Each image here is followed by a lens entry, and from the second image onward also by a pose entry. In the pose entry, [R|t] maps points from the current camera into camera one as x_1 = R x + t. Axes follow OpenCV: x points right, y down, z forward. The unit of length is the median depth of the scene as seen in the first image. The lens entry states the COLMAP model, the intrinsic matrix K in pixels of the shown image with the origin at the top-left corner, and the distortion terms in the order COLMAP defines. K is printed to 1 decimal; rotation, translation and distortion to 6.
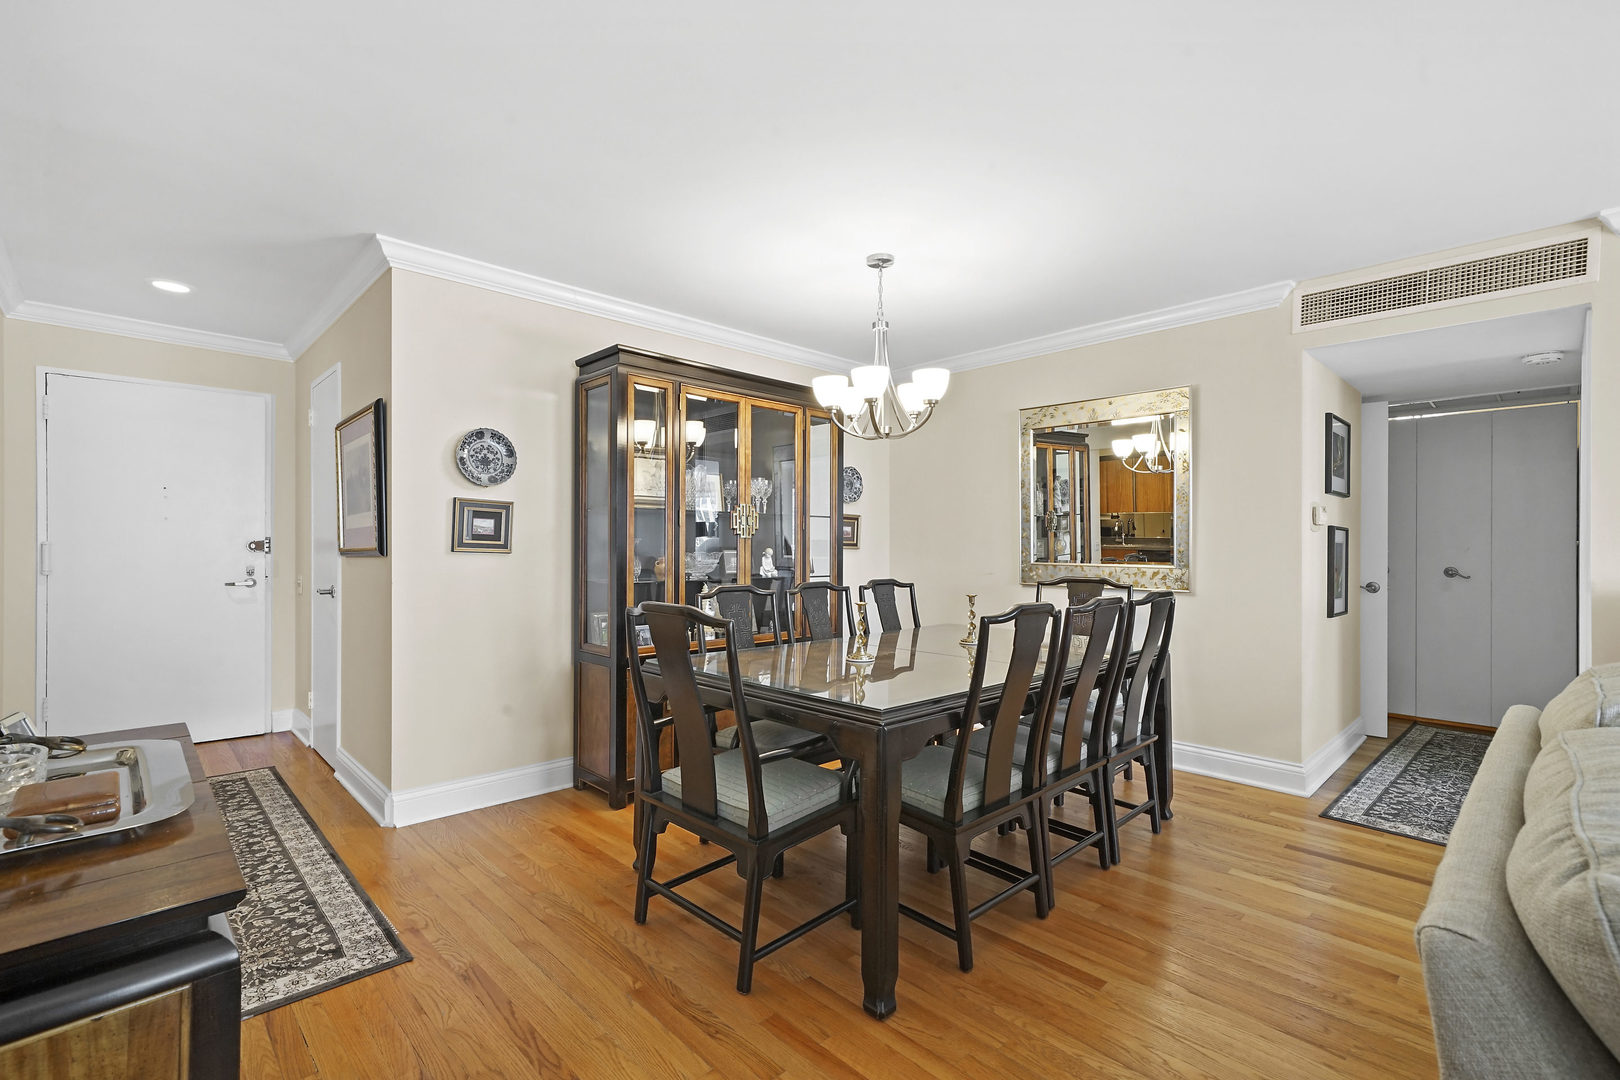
lens RADIAL K [[729.0, 0, 814.7], [0, 729.0, 547.7], [0, 0, 1]] dist [0.021158, 0.000375]
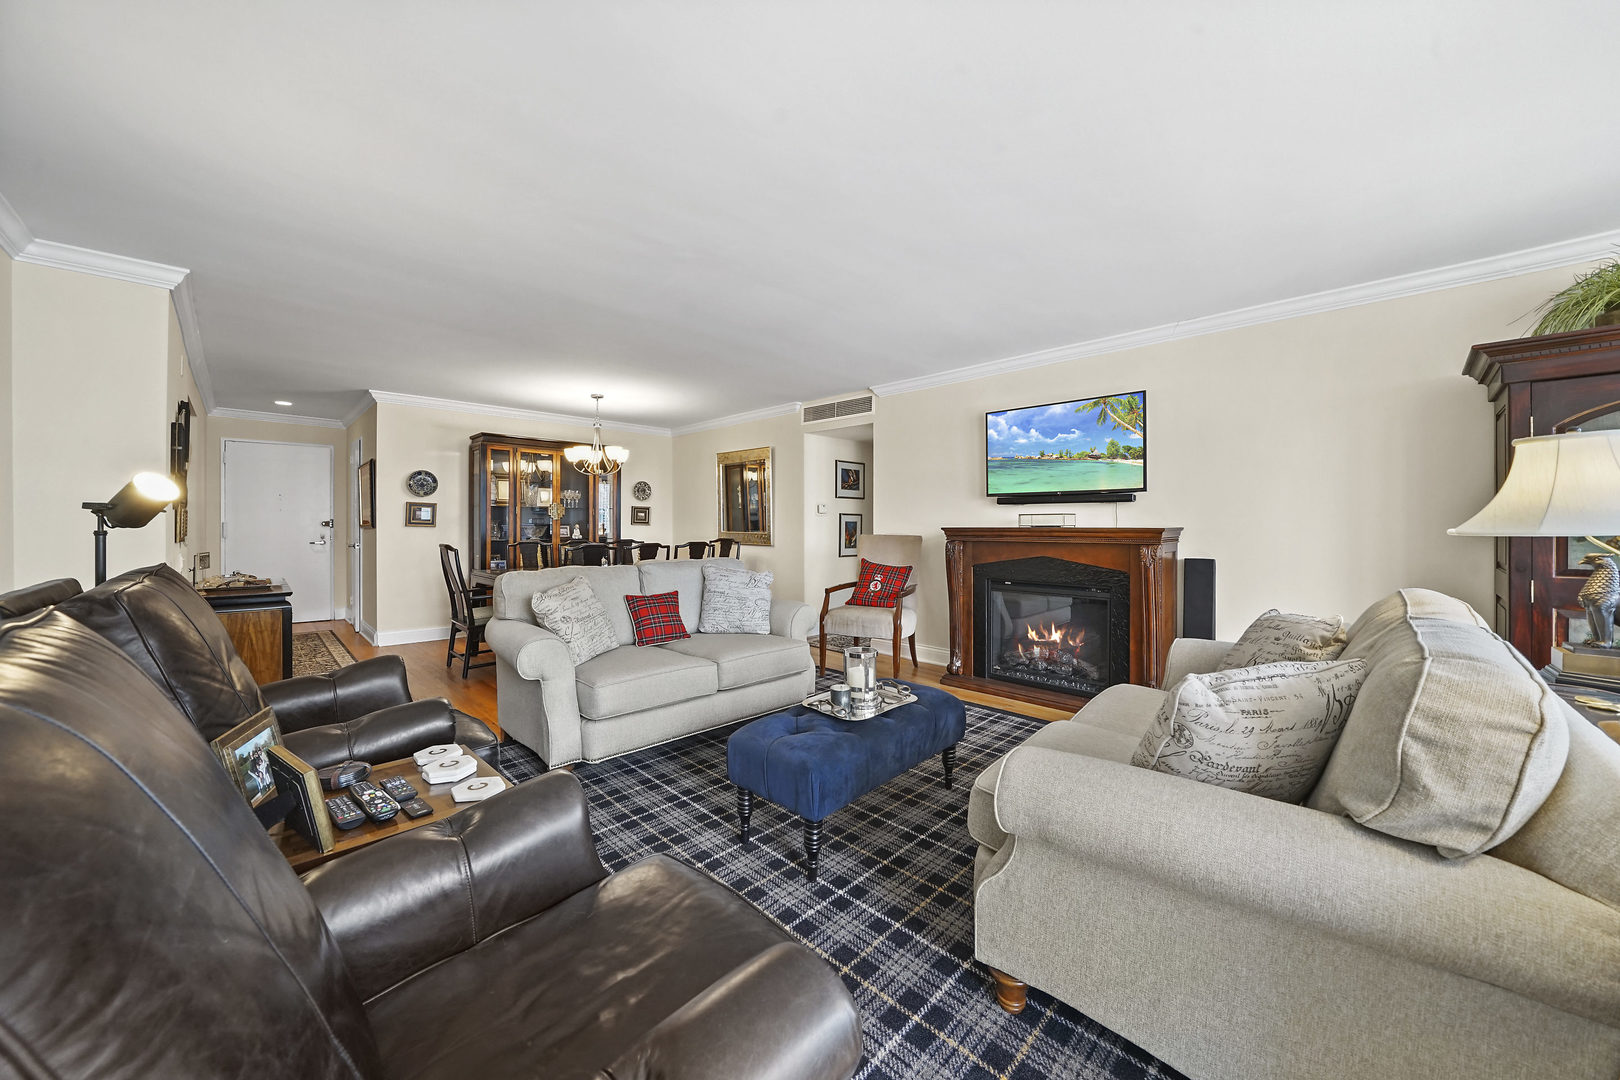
lens RADIAL K [[584.0, 0, 806.5], [0, 584.0, 528.0], [0, 0, 1]] dist [0.000162, -0.000019]
pose [[0.999965, -0.001334, 0.008265, 0.667052], [0.001304, 0.999993, 0.003640, 0.006029], [-0.008269, -0.003629, 0.999959, -0.740561]]
